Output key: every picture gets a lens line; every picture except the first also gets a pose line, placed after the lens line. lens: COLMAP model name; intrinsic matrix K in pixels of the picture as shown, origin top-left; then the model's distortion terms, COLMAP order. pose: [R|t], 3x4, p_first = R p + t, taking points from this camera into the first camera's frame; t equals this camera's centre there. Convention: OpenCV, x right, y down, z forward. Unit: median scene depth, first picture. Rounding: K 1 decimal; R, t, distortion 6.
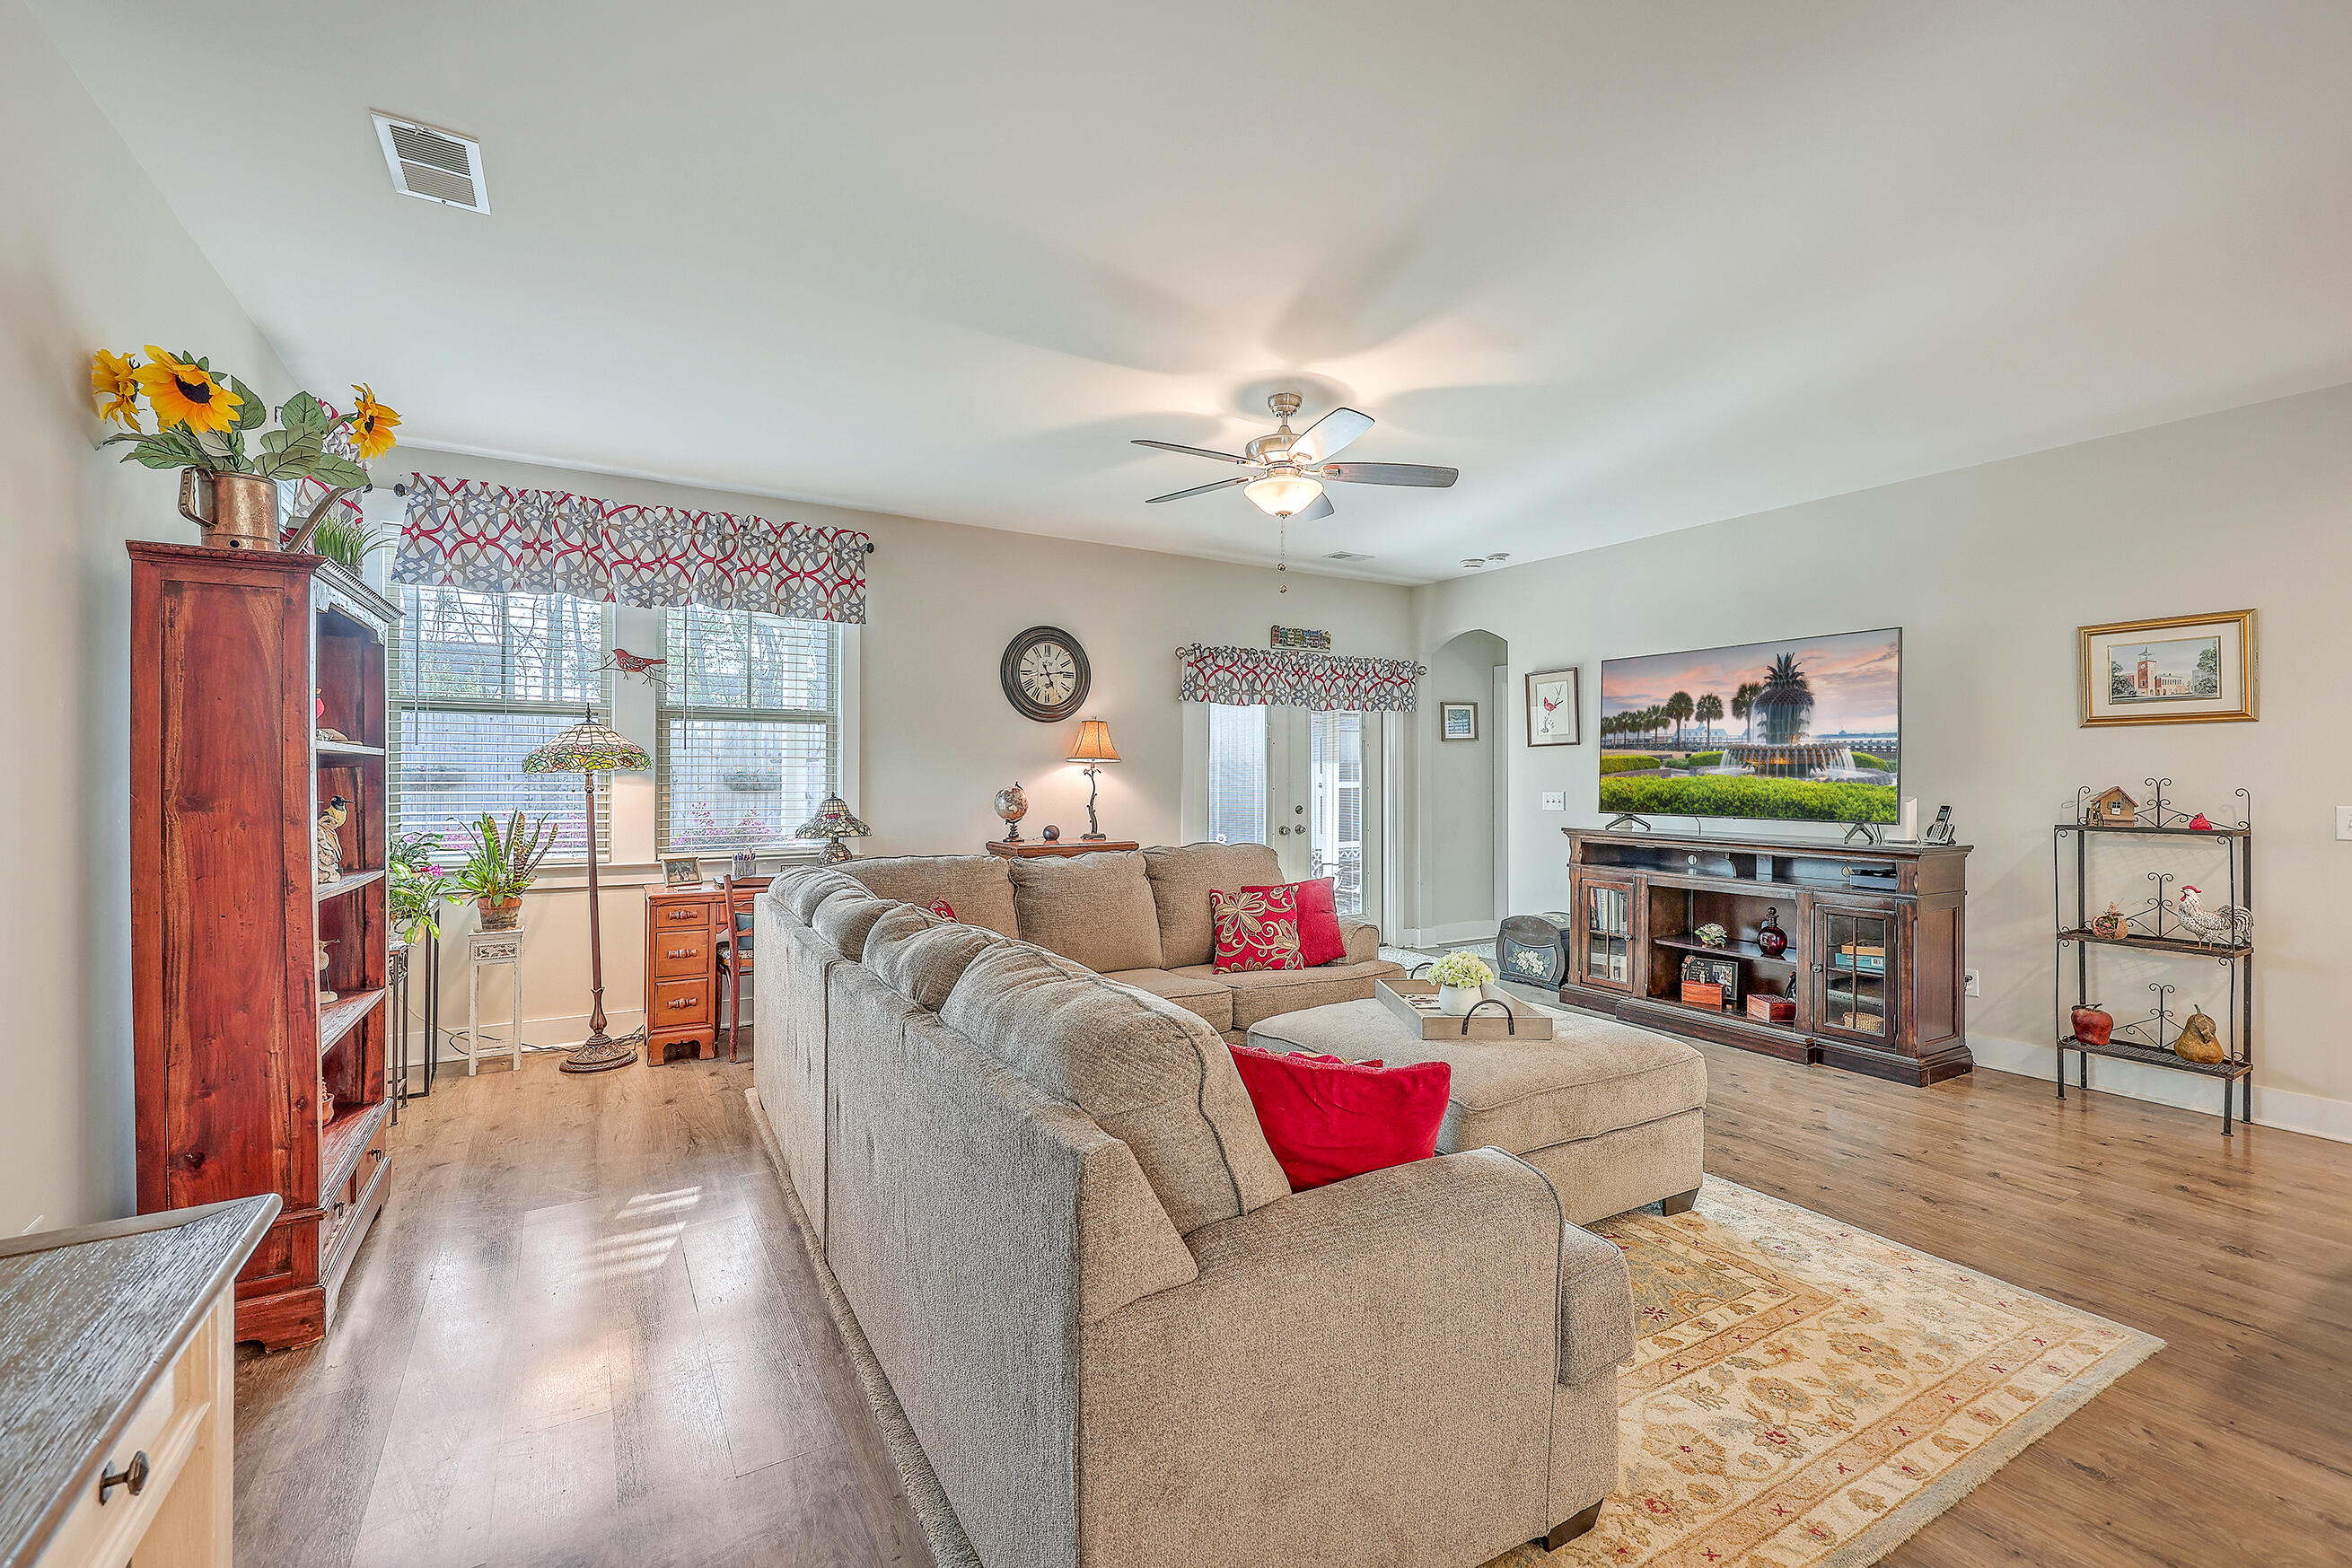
lens RADIAL K [[999.0, 0, 1183.2], [0, 999.0, 778.1], [0, 0, 1]] dist [0.005492, 0.000306]
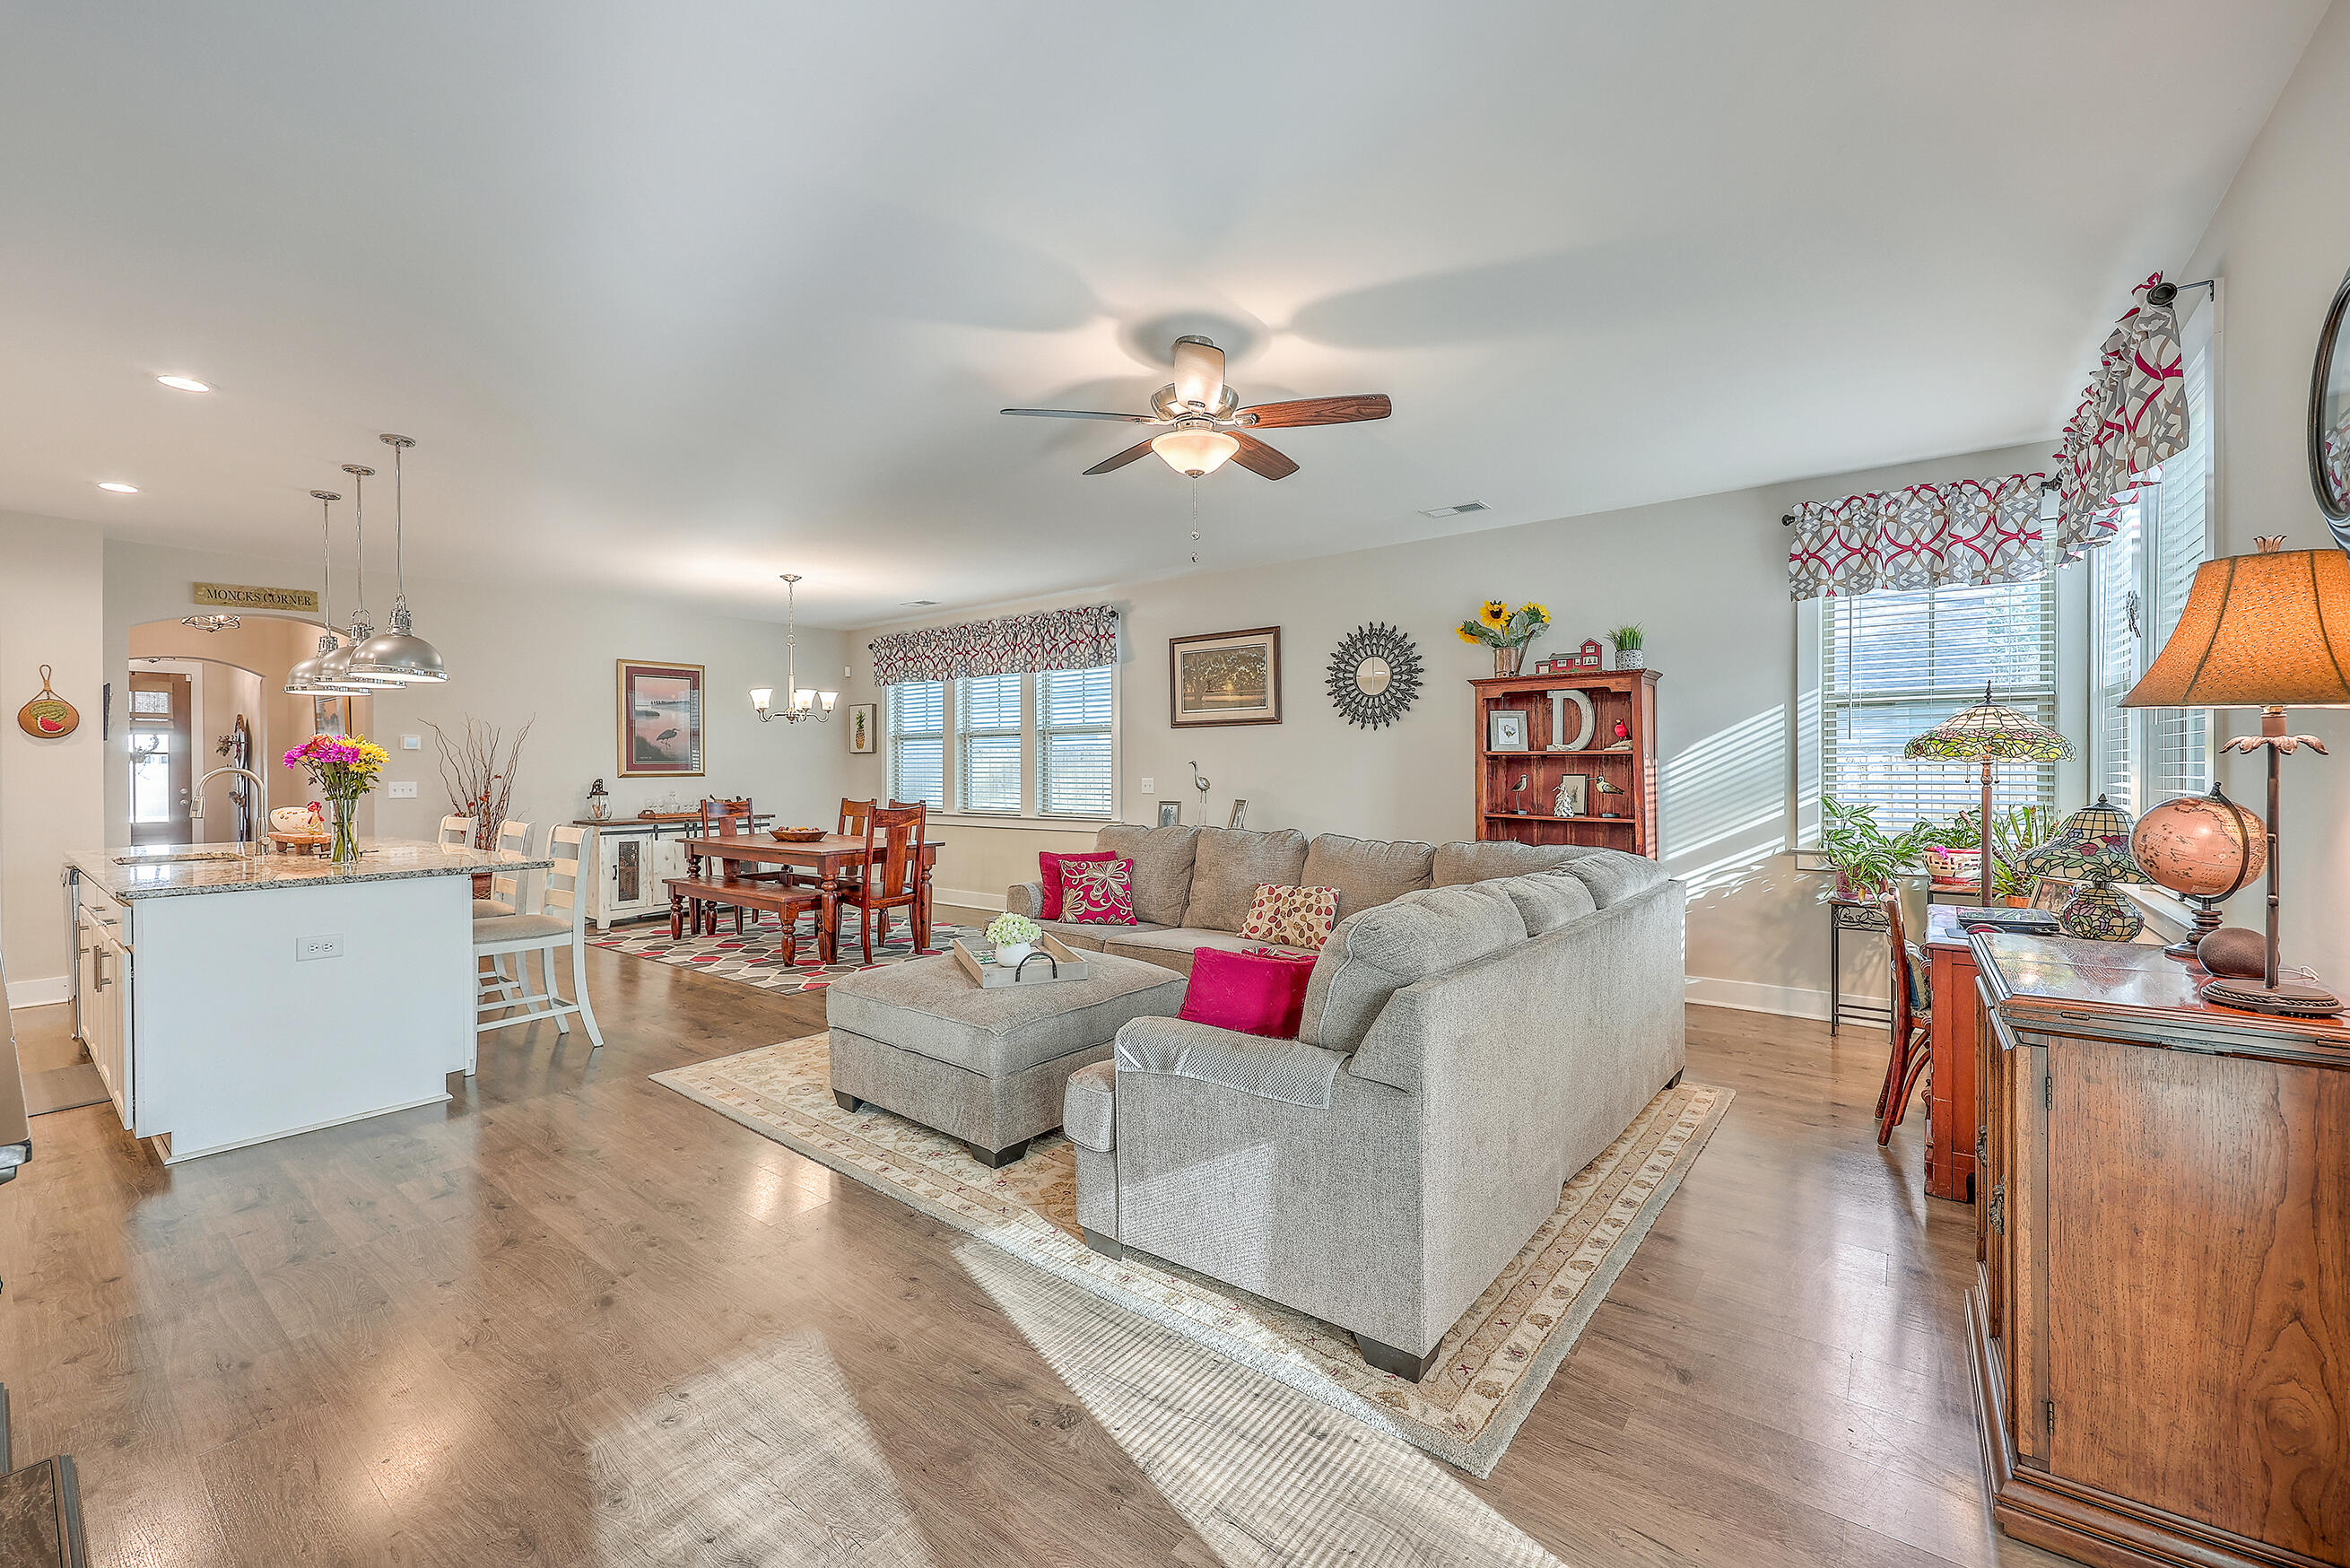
lens RADIAL K [[956.1, 0, 1174.0], [0, 956.1, 762.9], [0, 0, 1]] dist [0.001501, -0.000444]
pose [[-0.936123, 0.001614, -0.351669, 0.302226], [0.001302, 0.999999, 0.001125, -0.005046], [0.351671, 0.000595, -0.936124, 1.299707]]
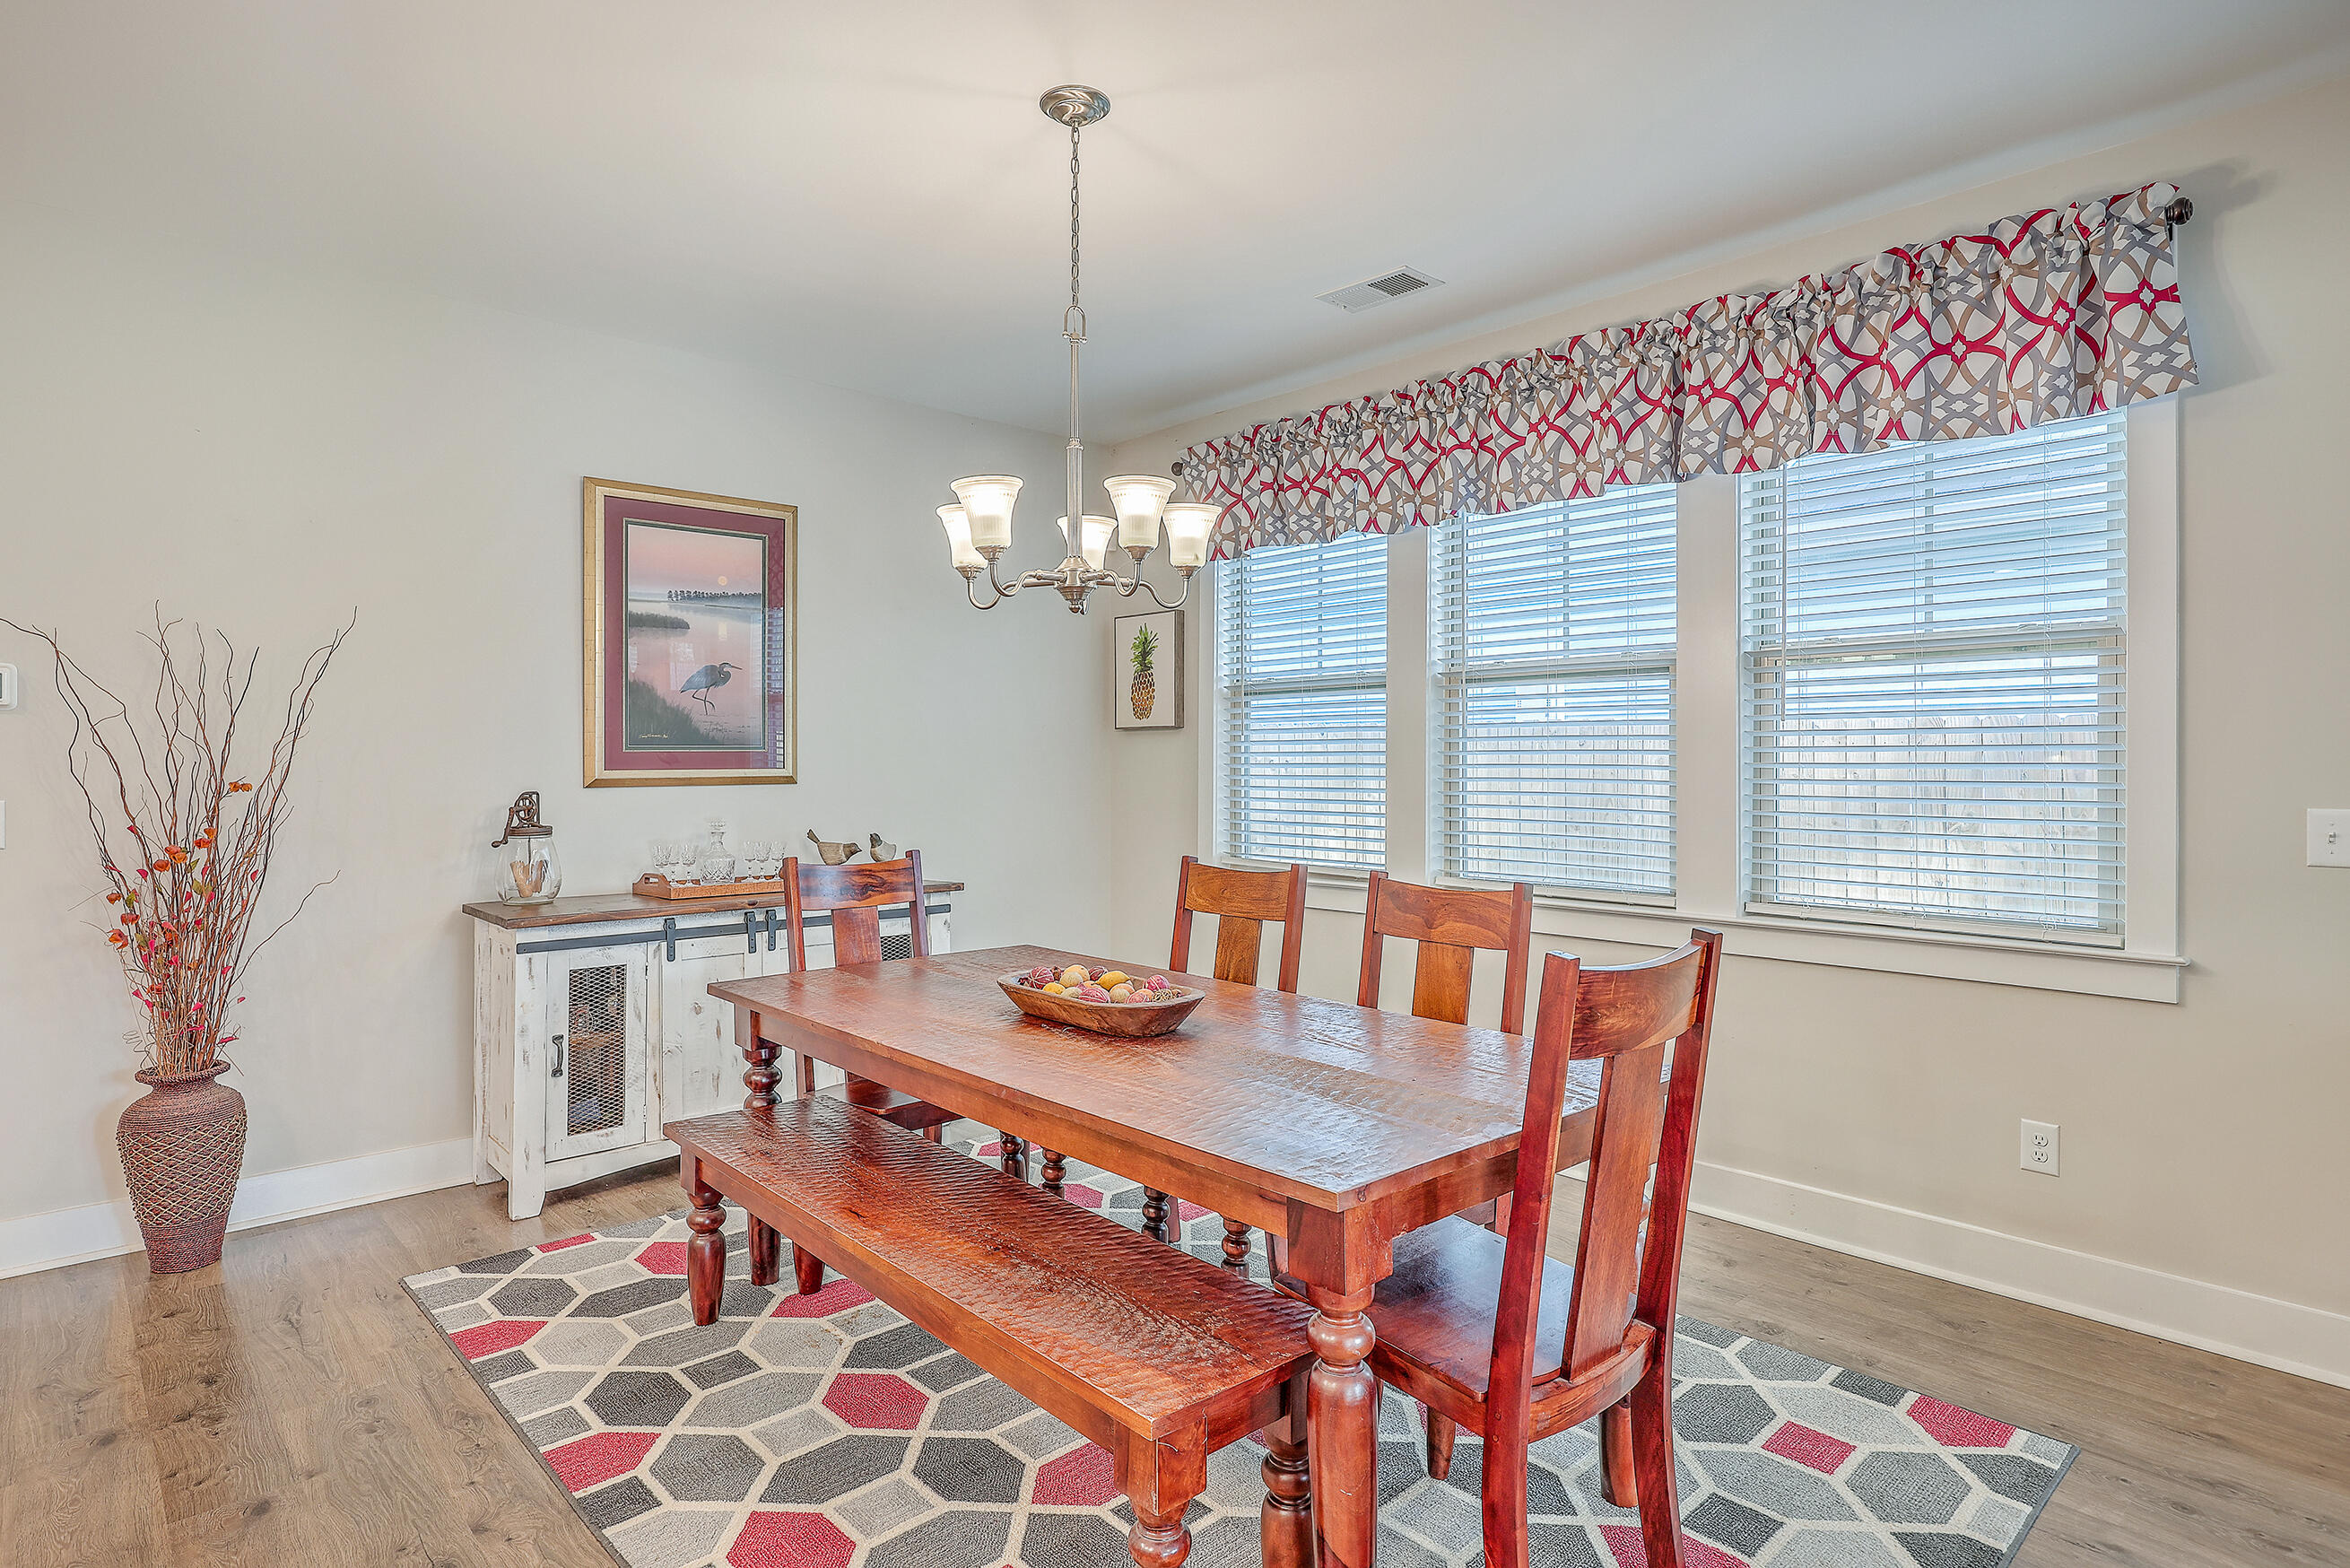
lens RADIAL K [[1256.6, 0, 1167.4], [0, 1256.6, 749.2], [0, 0, 1]] dist [0.001236, 0.002252]
pose [[-0.982464, -0.002894, -0.186431, 0.392191], [-0.001939, 0.999984, -0.005307, -0.001007], [0.186443, -0.004852, -0.982454, 0.344469]]
